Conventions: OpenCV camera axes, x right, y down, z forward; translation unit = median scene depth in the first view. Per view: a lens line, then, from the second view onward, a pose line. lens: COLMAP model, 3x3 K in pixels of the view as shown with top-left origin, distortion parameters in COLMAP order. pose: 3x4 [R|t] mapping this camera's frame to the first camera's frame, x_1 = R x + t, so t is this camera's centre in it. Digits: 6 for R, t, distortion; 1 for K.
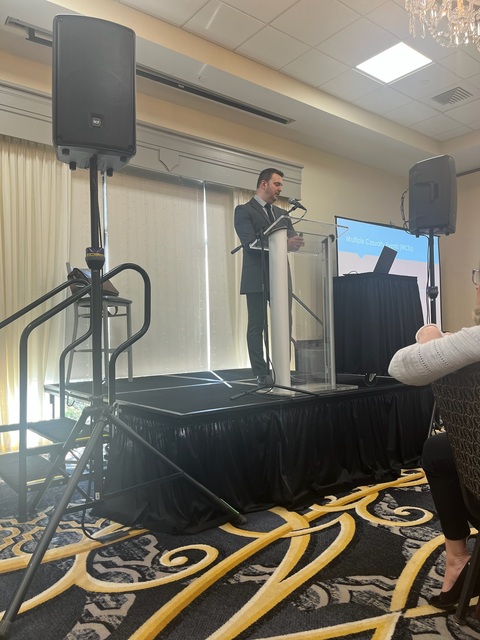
lens RADIAL K [[481.9, 0, 242.0], [0, 481.9, 322.0], [0, 0, 1]] dist [0.054653, -0.076732]
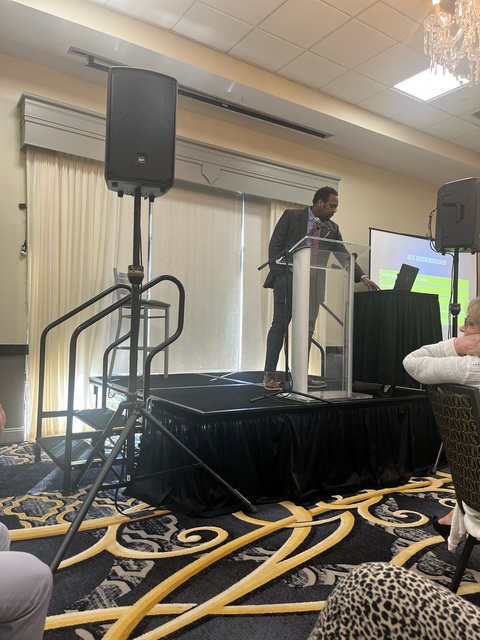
lens RADIAL K [[481.9, 0, 238.5], [0, 481.9, 322.1], [0, 0, 1]] dist [0.054653, -0.076732]
pose [[0.994410, 0.045697, -0.095183, 0.045803], [-0.045119, 0.998948, 0.008215, -0.029346], [0.095458, -0.003875, 0.995426, -0.104033]]
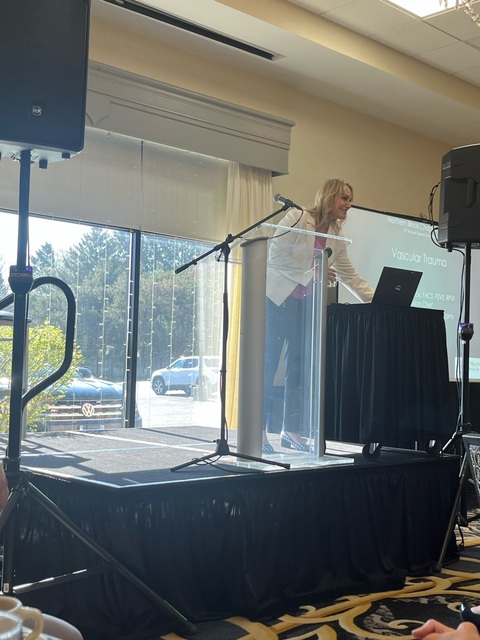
lens RADIAL K [[844.8, 0, 239.1], [0, 844.8, 331.9], [0, 0, 1]] dist [0.037750, 0.000000]
pose [[0.995719, 0.052488, 0.076084, -0.042360], [-0.051572, 0.998572, -0.013950, -0.036560], [-0.076707, 0.009967, 0.997004, -0.286063]]
